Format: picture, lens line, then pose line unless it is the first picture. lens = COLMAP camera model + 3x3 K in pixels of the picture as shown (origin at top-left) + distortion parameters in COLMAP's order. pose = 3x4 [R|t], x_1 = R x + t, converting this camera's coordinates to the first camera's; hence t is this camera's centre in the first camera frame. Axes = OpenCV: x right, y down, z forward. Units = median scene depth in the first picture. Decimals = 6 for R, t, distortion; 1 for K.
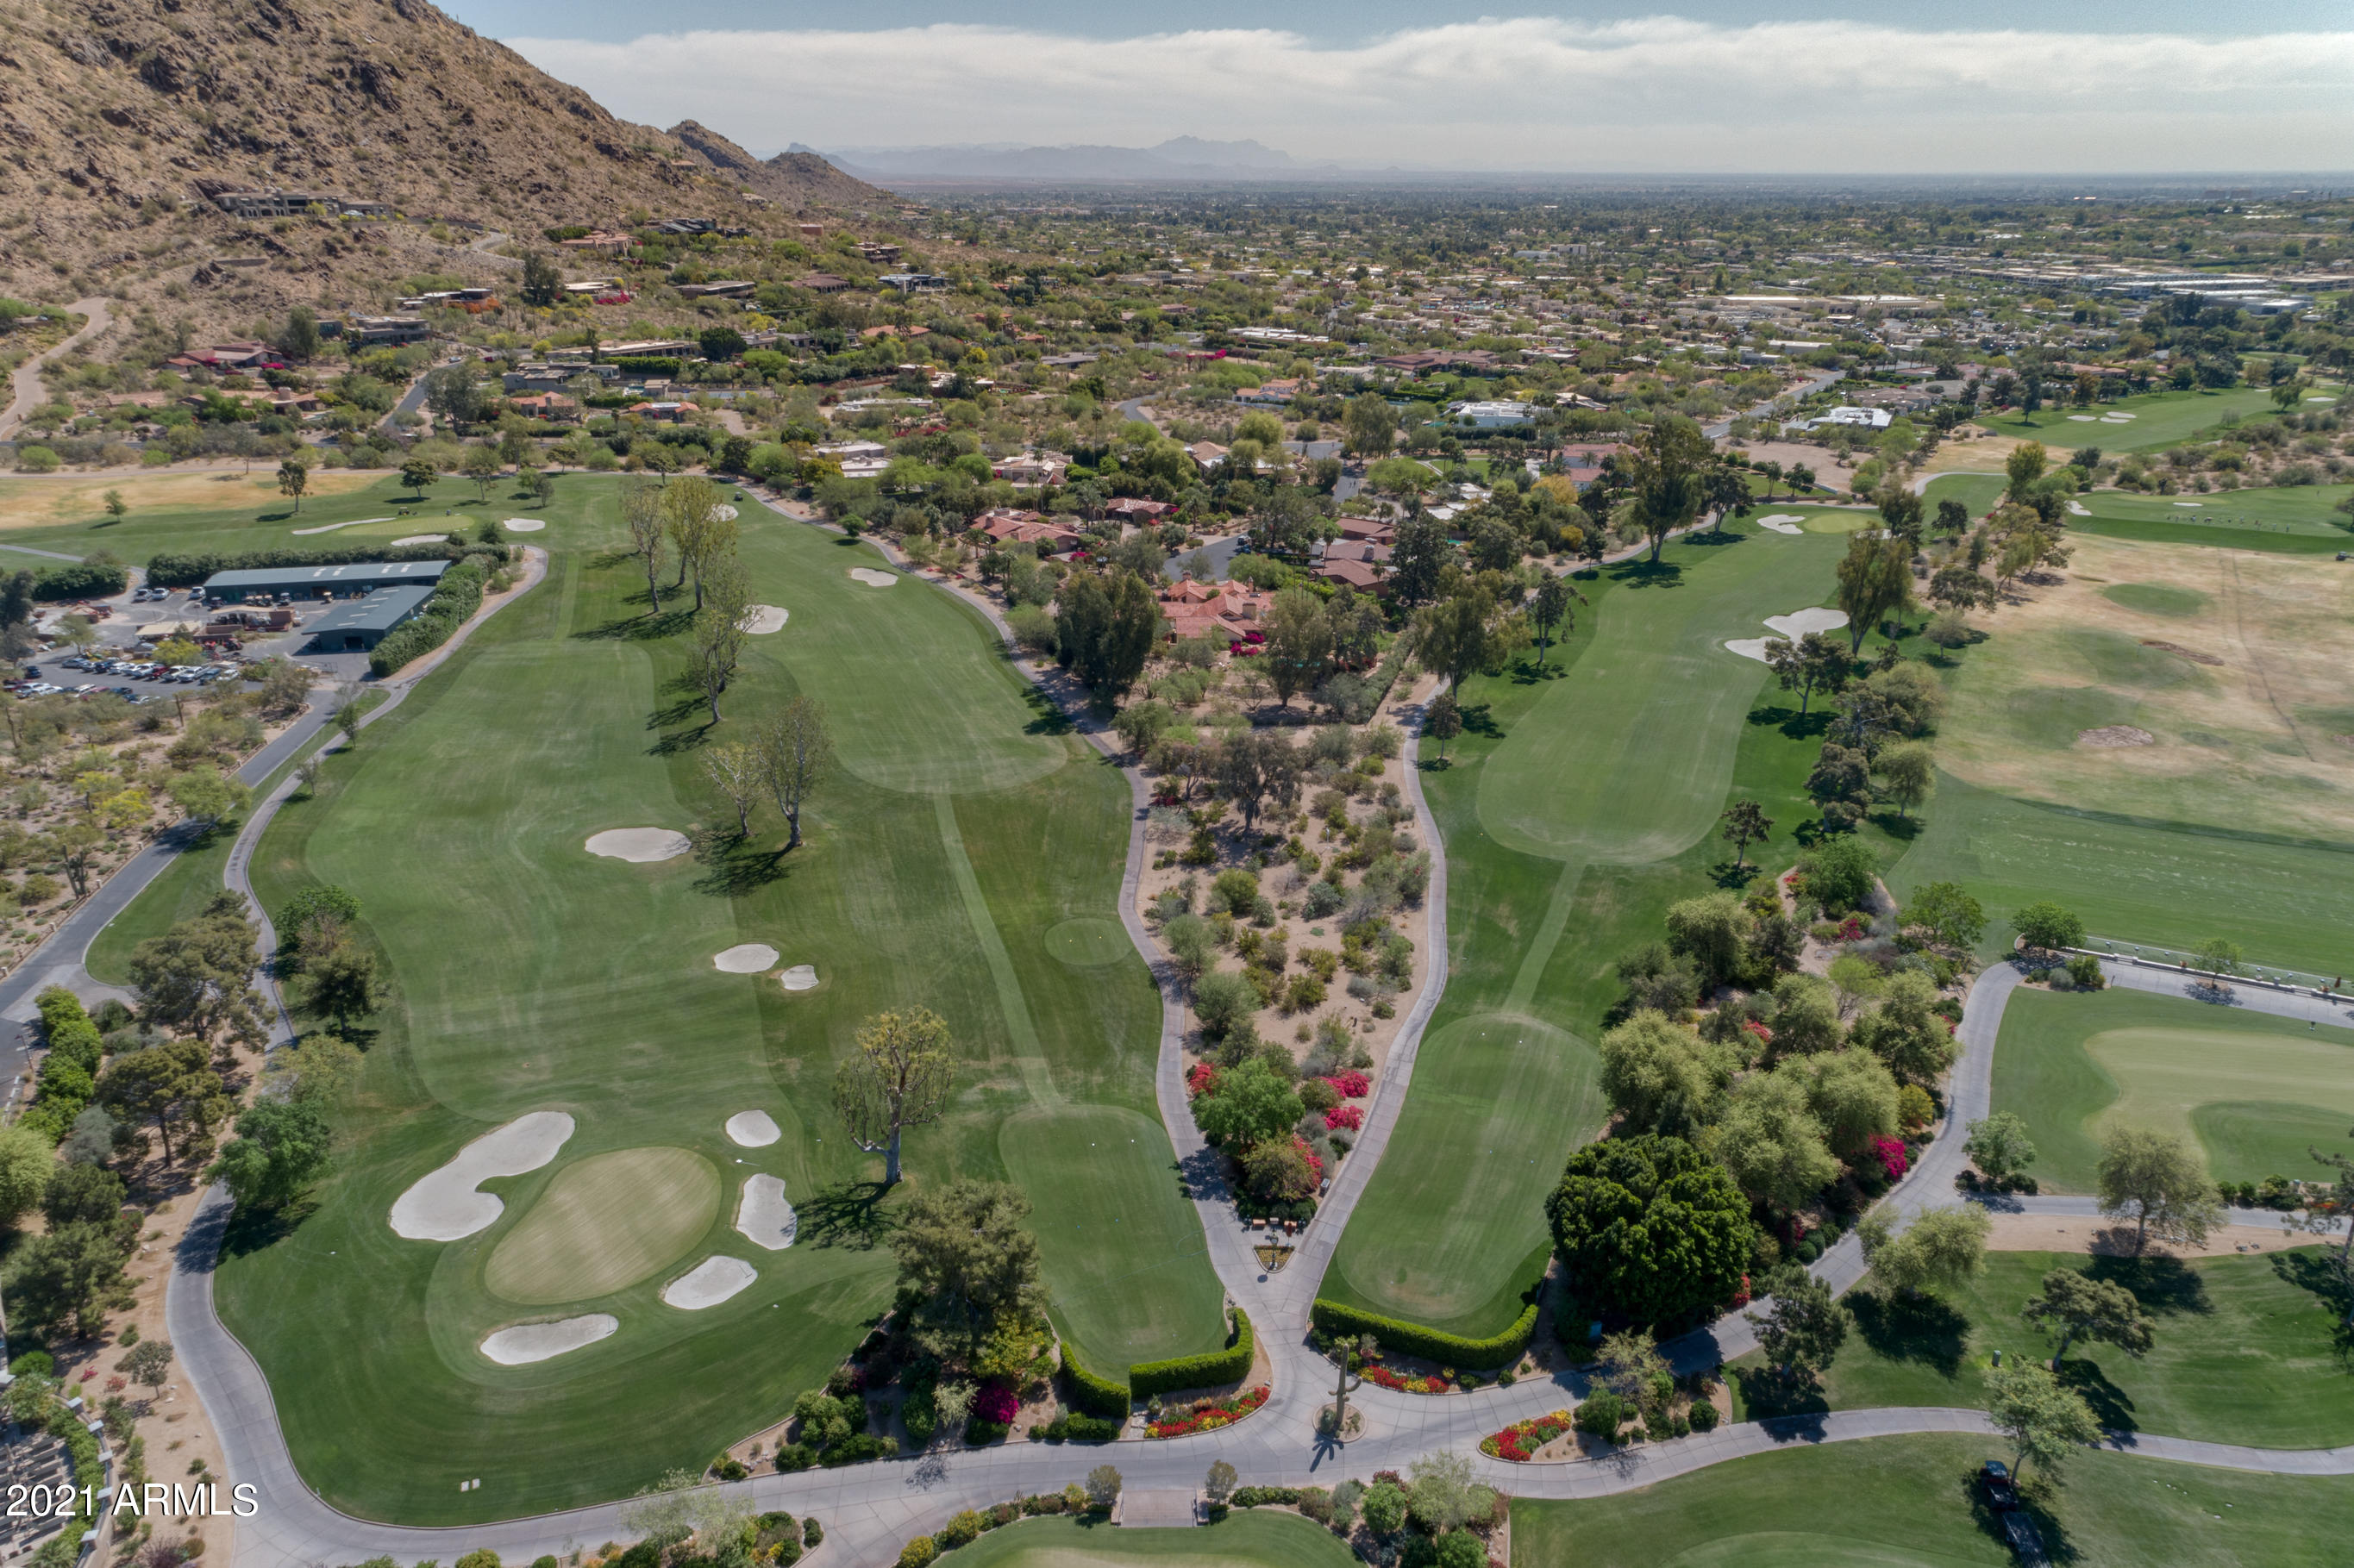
lens RADIAL K [[1619.8, 0, 1178.8], [0, 1619.8, 785.6], [0, 0, 1]] dist [0.029141, 0.004823]
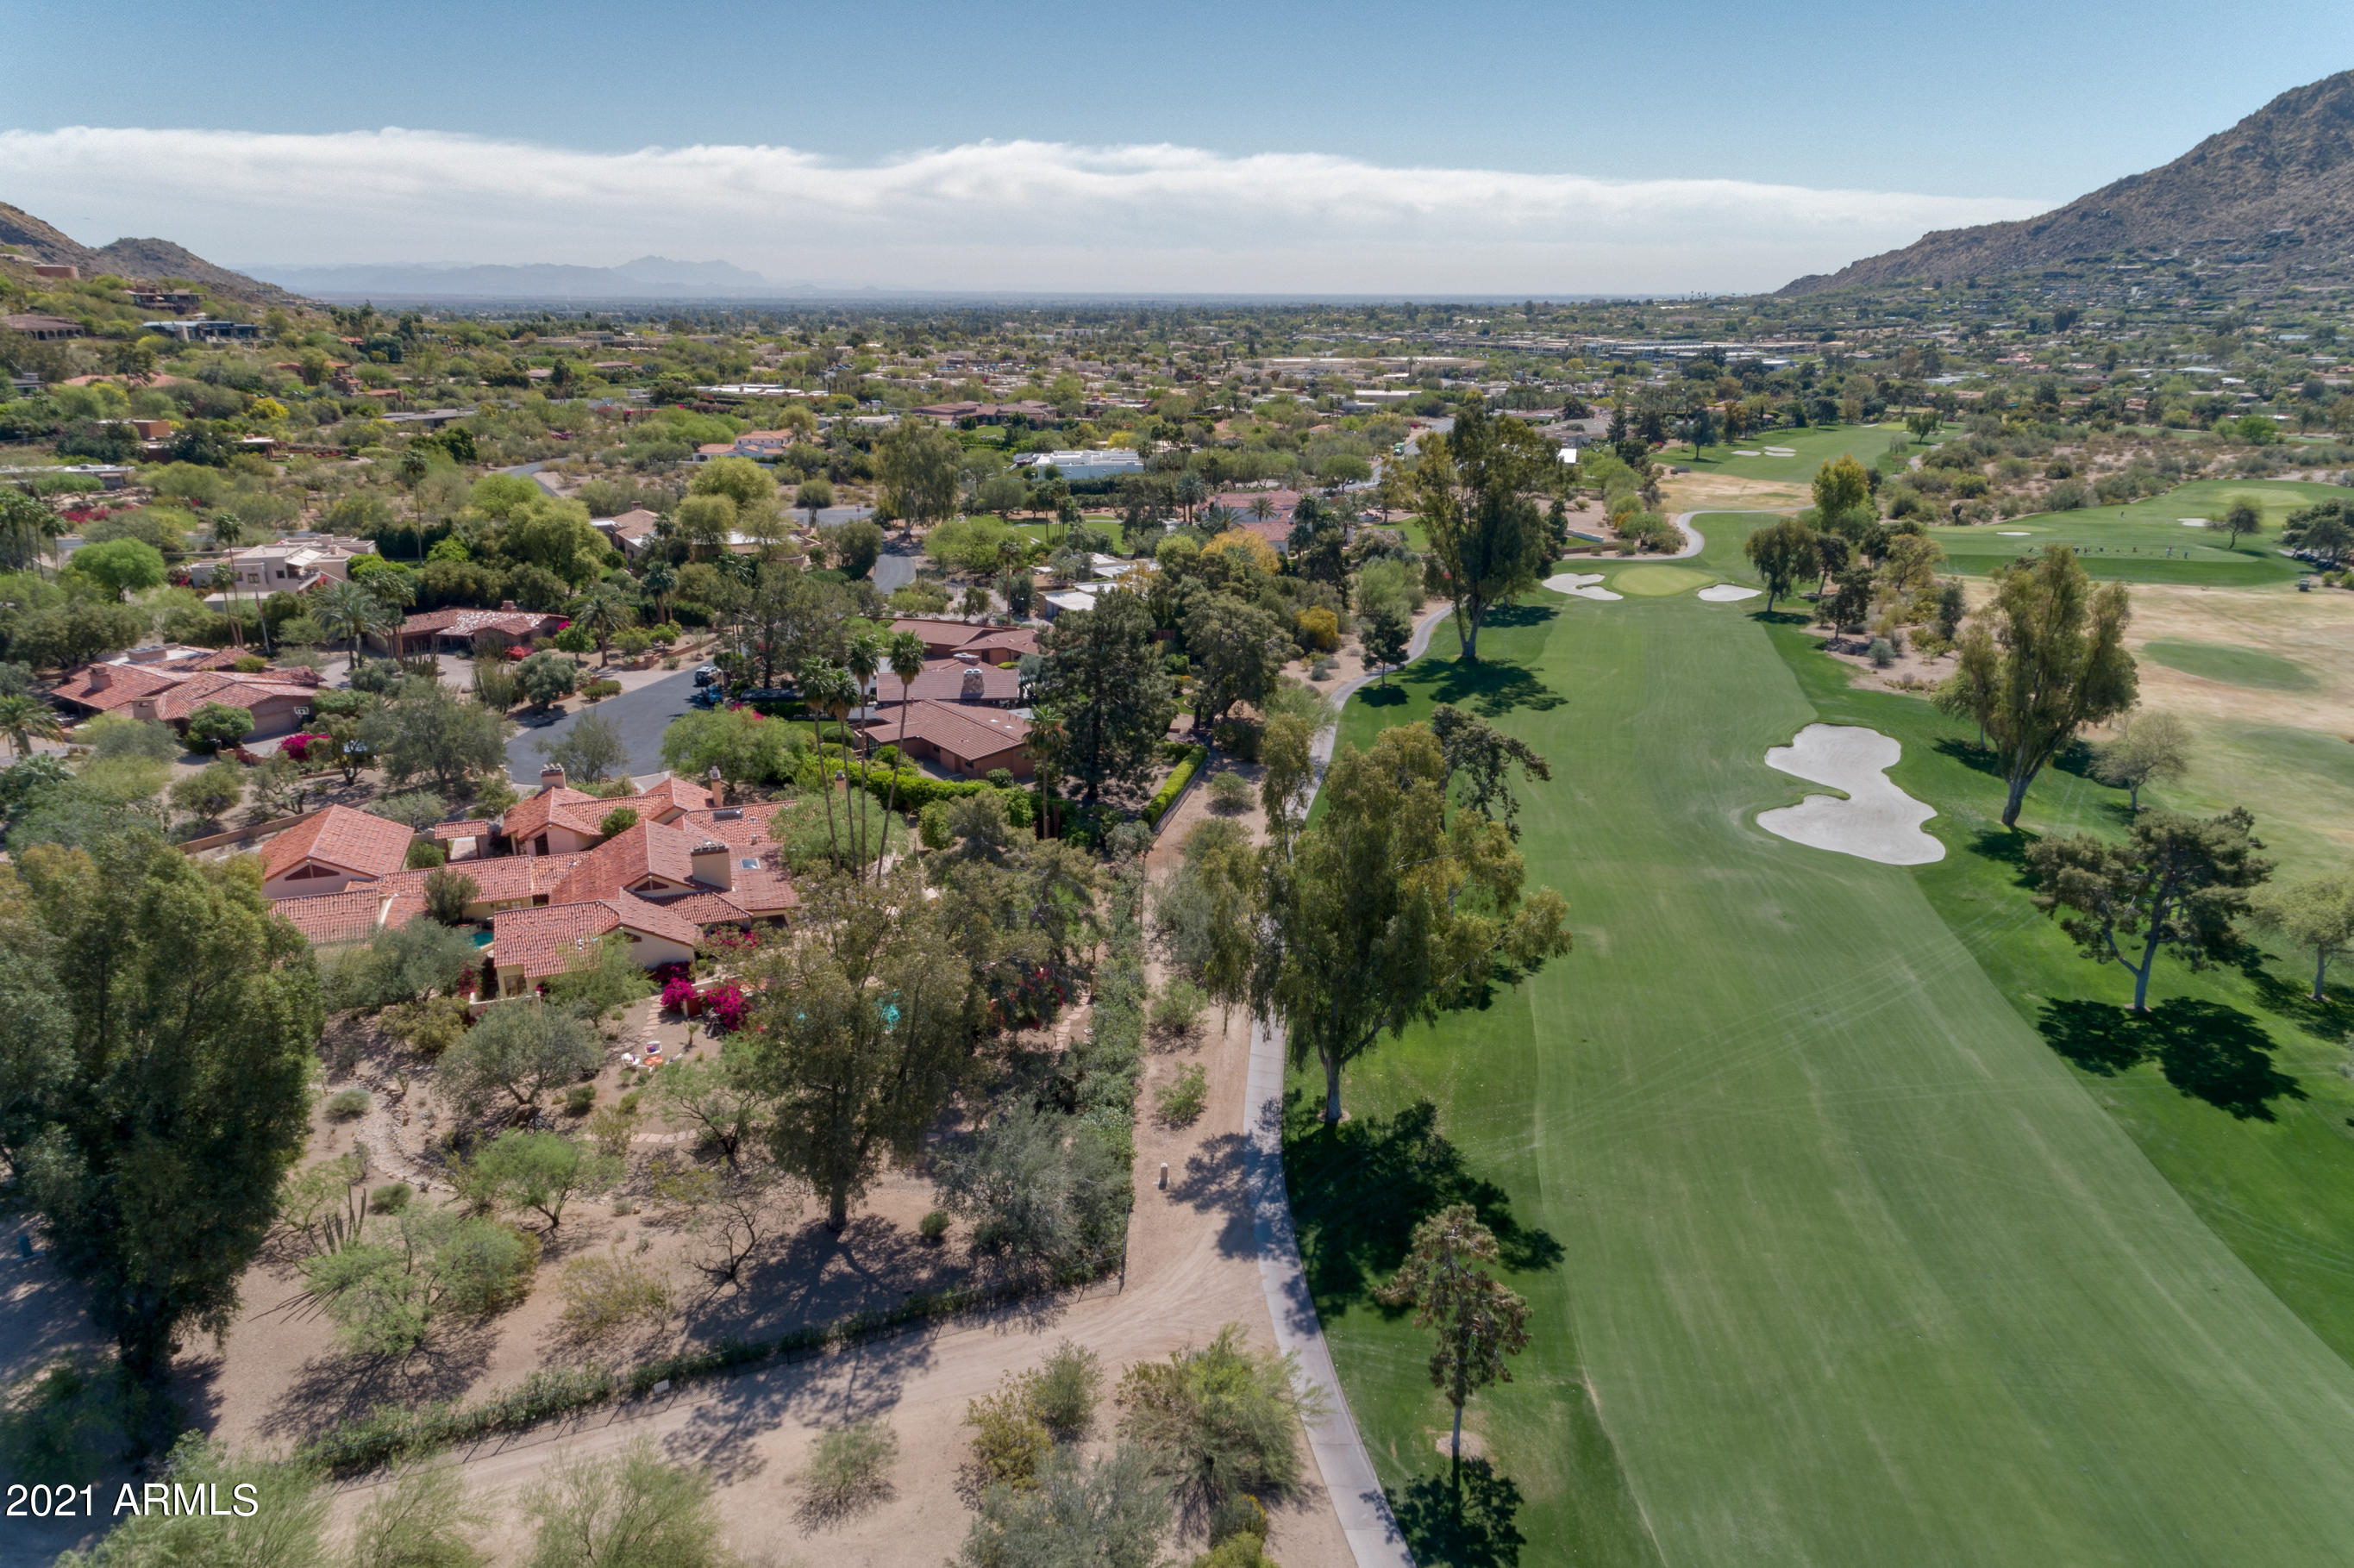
lens RADIAL K [[1619.8, 0, 1177.3], [0, 1619.8, 779.3], [0, 0, 1]] dist [0.029141, 0.004823]
pose [[0.954872, -0.093413, 0.281947, 0.030199], [0.112892, 0.992160, -0.053616, -0.068057], [-0.274728, 0.083026, 0.957931, 0.429483]]
